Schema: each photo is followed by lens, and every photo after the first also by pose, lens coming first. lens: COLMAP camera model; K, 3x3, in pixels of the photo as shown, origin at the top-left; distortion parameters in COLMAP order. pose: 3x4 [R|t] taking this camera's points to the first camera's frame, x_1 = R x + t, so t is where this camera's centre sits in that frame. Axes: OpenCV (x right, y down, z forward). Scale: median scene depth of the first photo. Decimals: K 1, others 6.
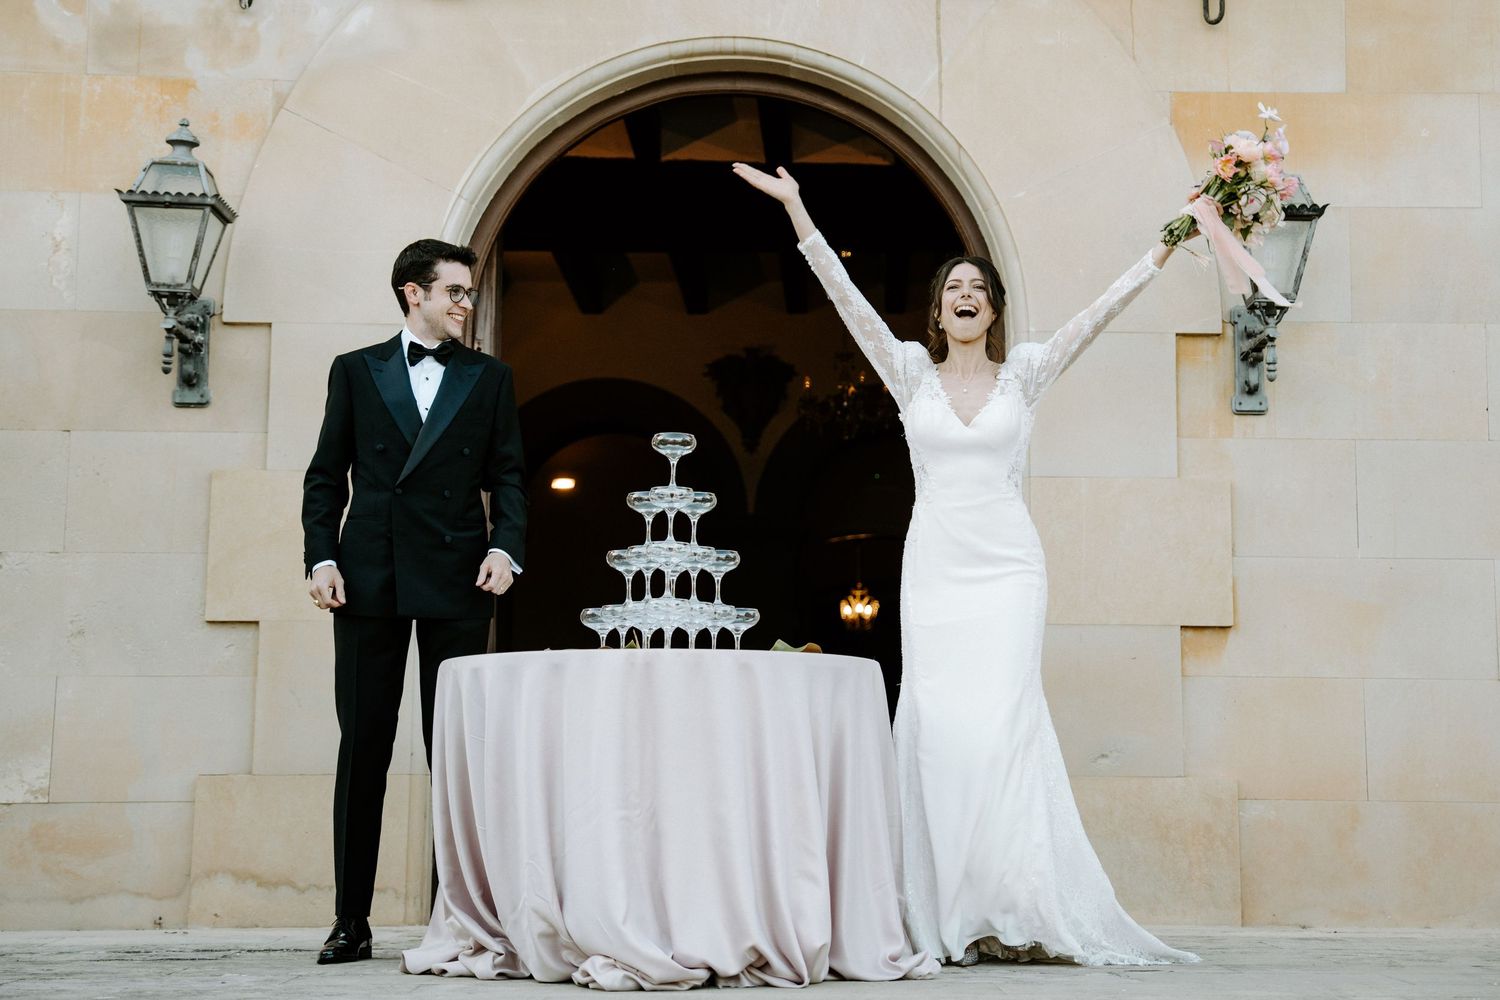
lens RADIAL K [[2622.5, 0, 847.2], [0, 2622.5, 430.1], [0, 0, 1]] dist [0.186312, 0.086182]
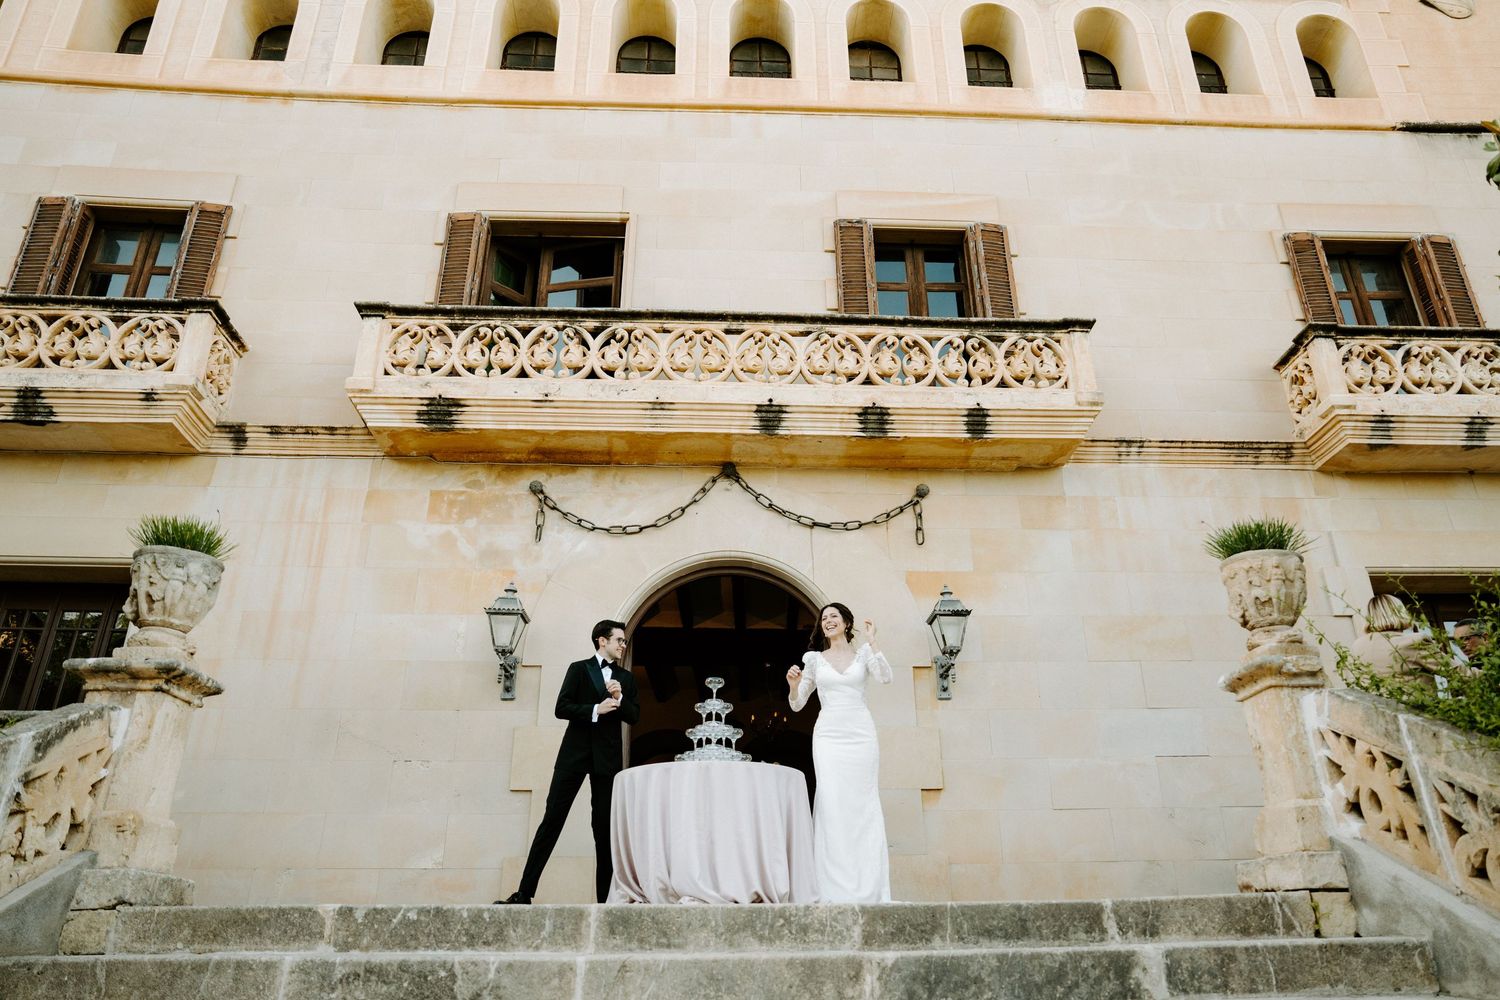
lens RADIAL K [[1024.5, 0, 768.2], [0, 1024.5, 504.1], [0, 0, 1]] dist [-0.078759, 0.095197]
pose [[0.999805, -0.009817, 0.017114, -0.023924], [0.014076, 0.962751, -0.270022, 0.073704], [-0.013826, 0.270210, 0.962702, 0.054624]]
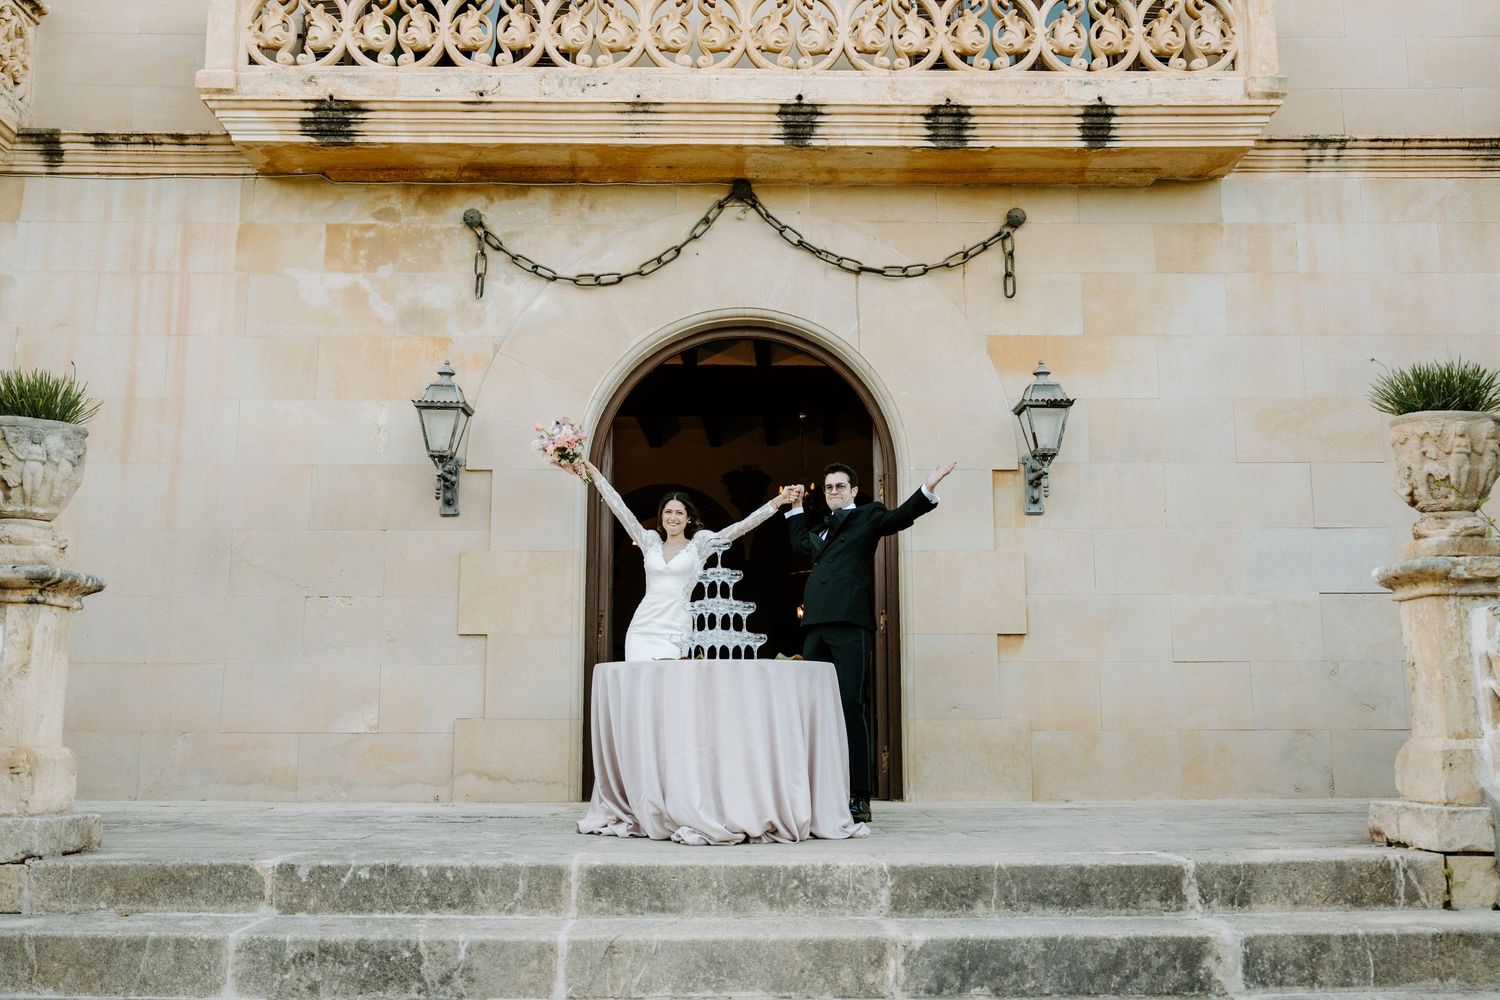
lens RADIAL K [[1535.9, 0, 745.6], [0, 1535.9, 447.8], [0, 0, 1]] dist [-0.045205, 0.127327]
pose [[0.999456, -0.010510, -0.031269, -0.010380], [0.009486, 0.999420, -0.032700, -0.019753], [0.031595, 0.032385, 0.998976, -0.049476]]
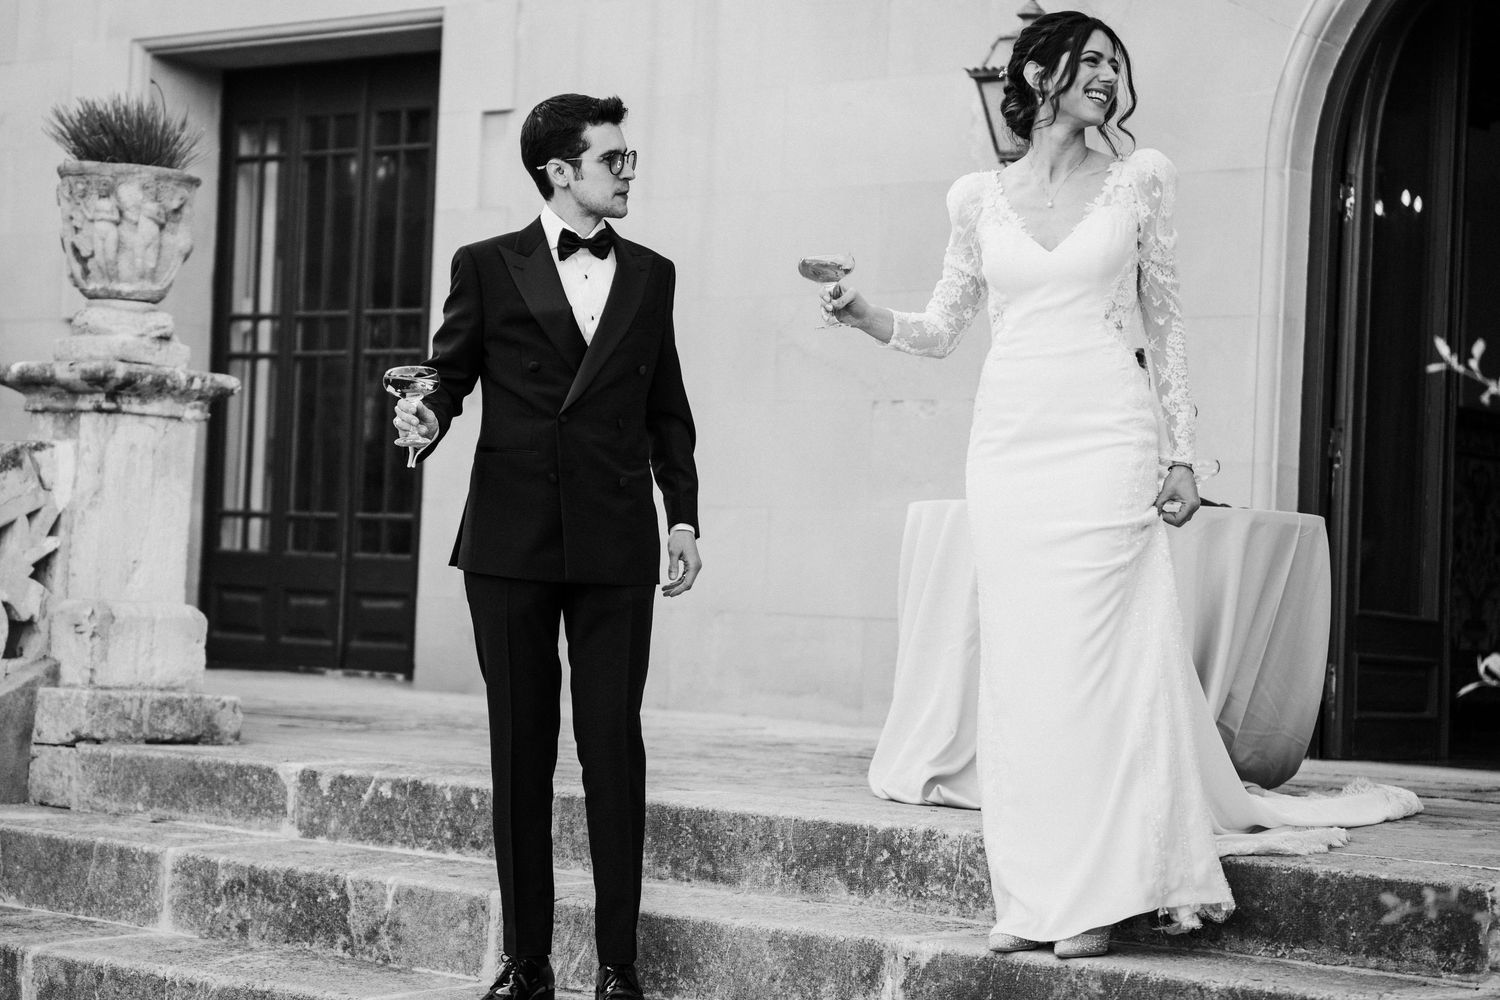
lens RADIAL K [[3004.9, 0, 750.0], [0, 3004.9, 500.0], [0, 0, 1]] dist [0.149134, 0.277304]
pose [[0.759424, 0.005285, -0.650574, 0.446945], [0.055489, 0.995797, 0.072863, -0.008938], [0.648225, -0.091433, 0.755939, -0.006934]]
